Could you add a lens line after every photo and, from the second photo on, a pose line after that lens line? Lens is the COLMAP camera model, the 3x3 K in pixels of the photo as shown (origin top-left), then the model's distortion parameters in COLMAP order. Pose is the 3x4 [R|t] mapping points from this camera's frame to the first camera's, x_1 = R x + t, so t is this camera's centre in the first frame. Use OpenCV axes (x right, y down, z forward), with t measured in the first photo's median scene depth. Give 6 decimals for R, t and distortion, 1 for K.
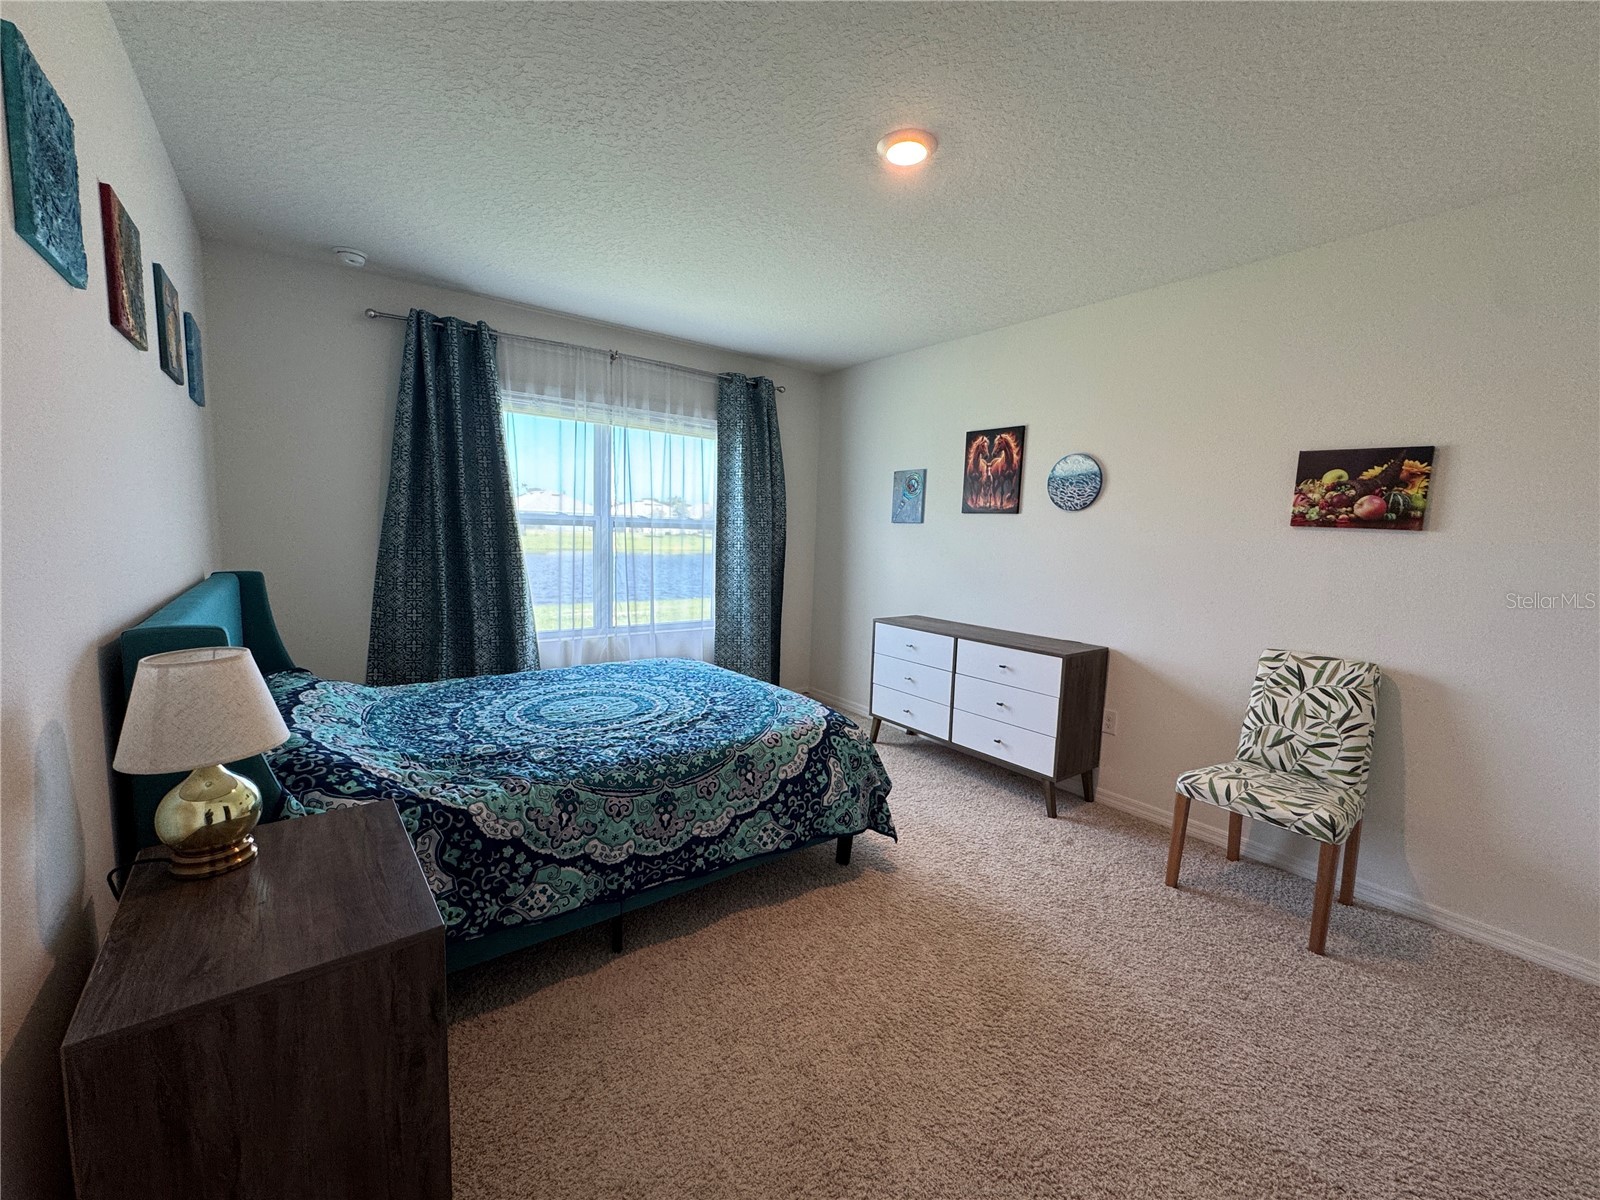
lens RADIAL K [[639.4, 0, 798.7], [0, 639.4, 600.5], [0, 0, 1]] dist [-0.002820, 0.000085]
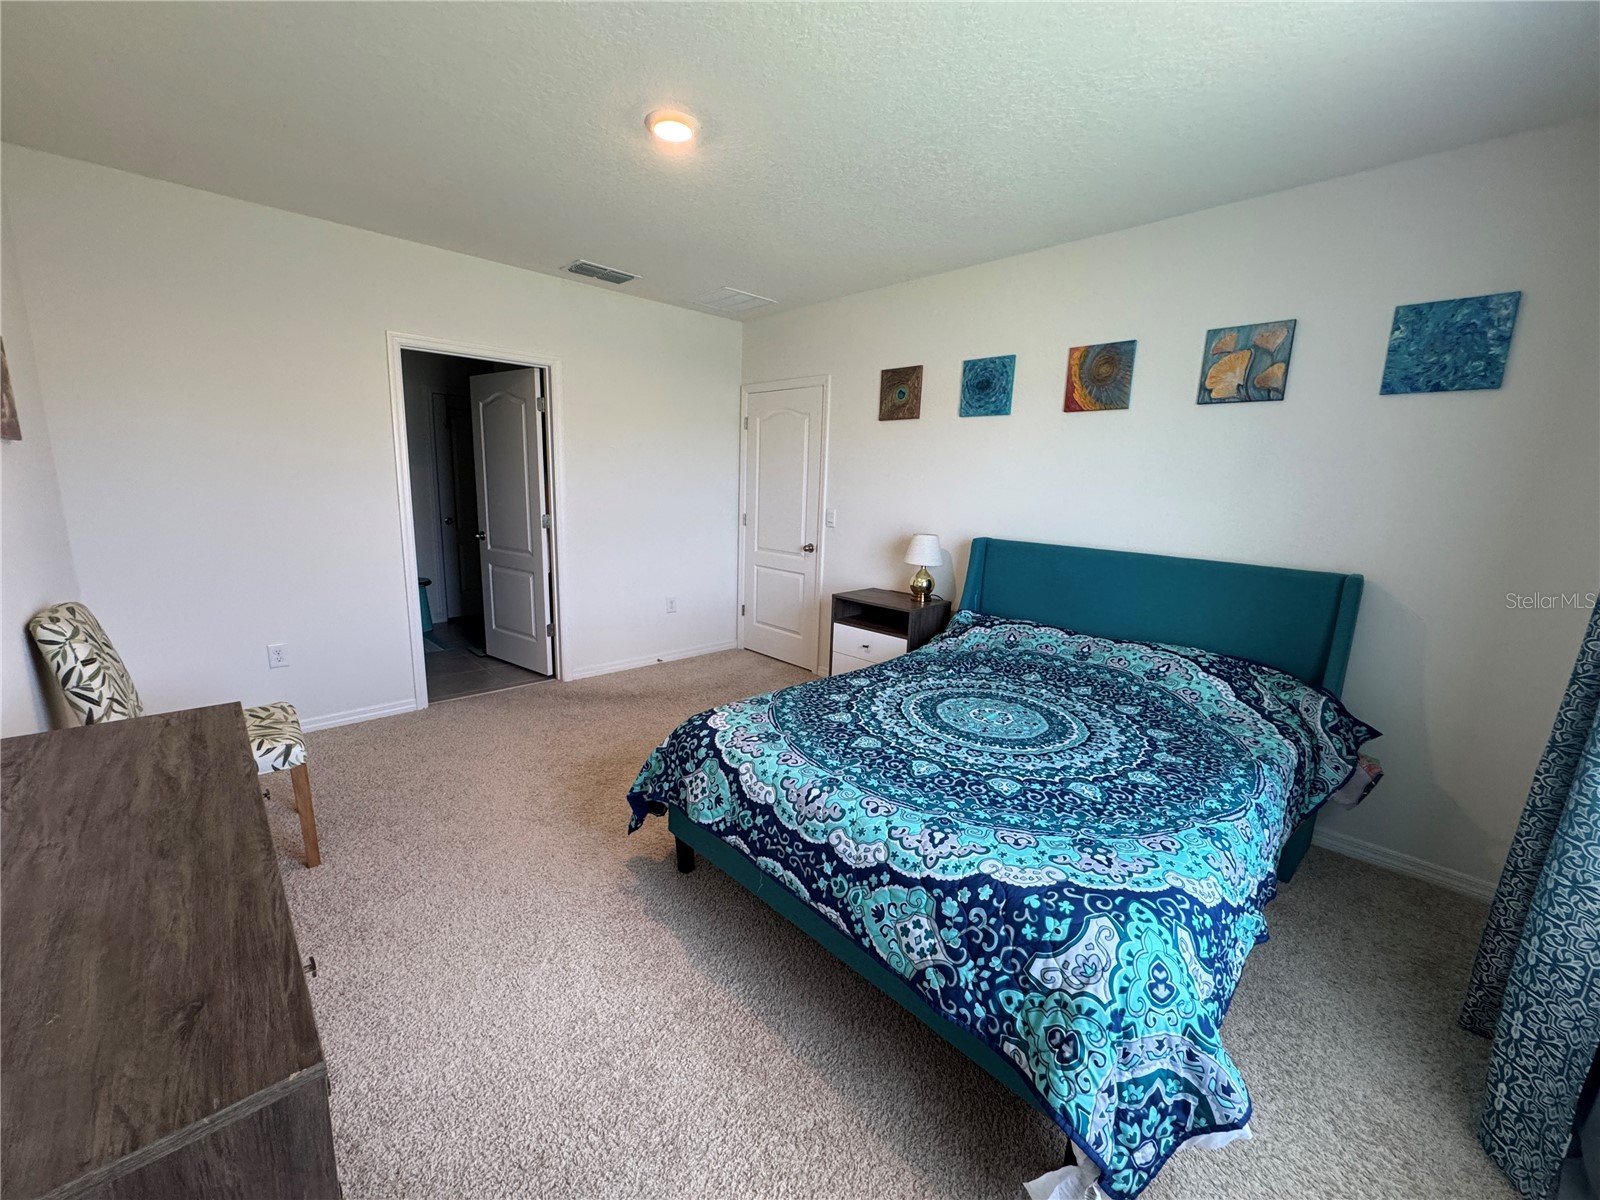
lens RADIAL K [[639.4, 0, 798.7], [0, 639.4, 600.5], [0, 0, 1]] dist [-0.002820, 0.000085]
pose [[-0.991065, -0.041475, -0.126770, 0.049351], [-0.077200, 0.953417, 0.291609, -0.239195], [0.108770, 0.298790, -0.948100, 1.977998]]
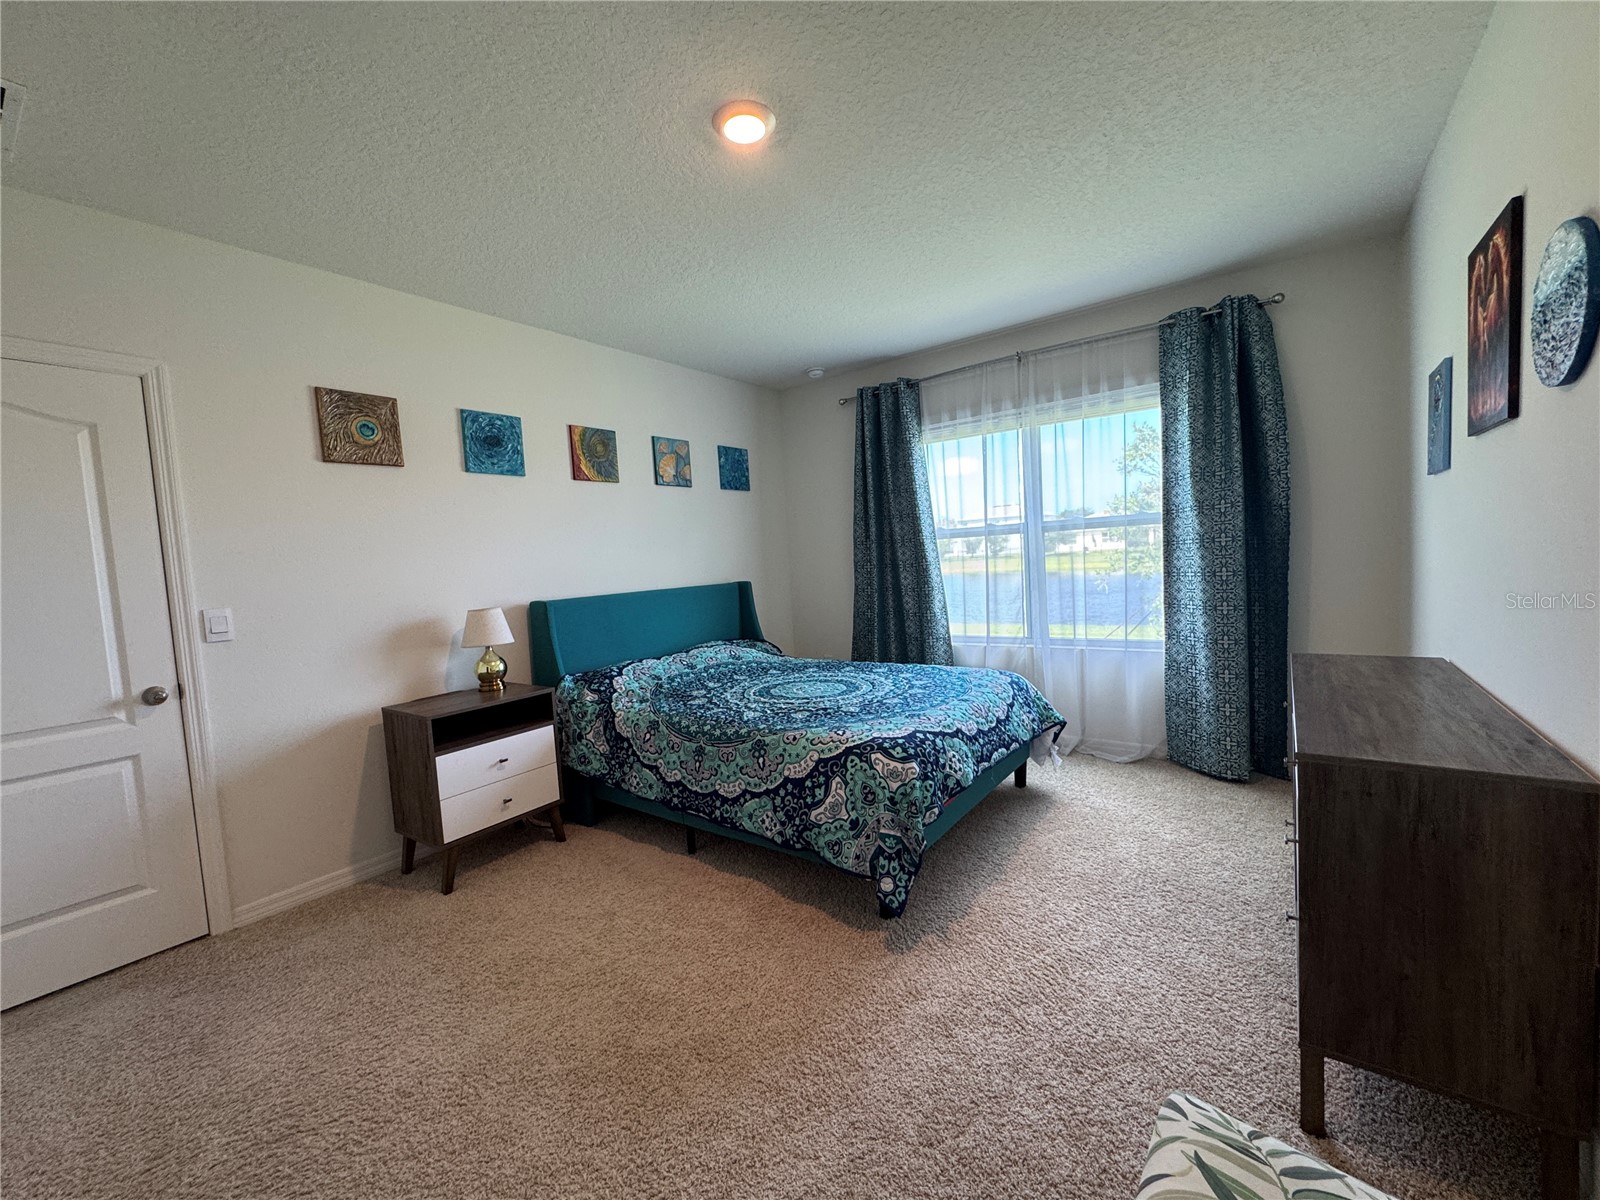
lens RADIAL K [[639.4, 0, 798.7], [0, 639.4, 600.5], [0, 0, 1]] dist [-0.002820, 0.000085]
pose [[0.273828, 0.015783, -0.961649, 0.959819], [-0.039193, 0.999218, 0.005240, -0.008168], [0.960980, 0.036255, 0.274233, 0.725953]]
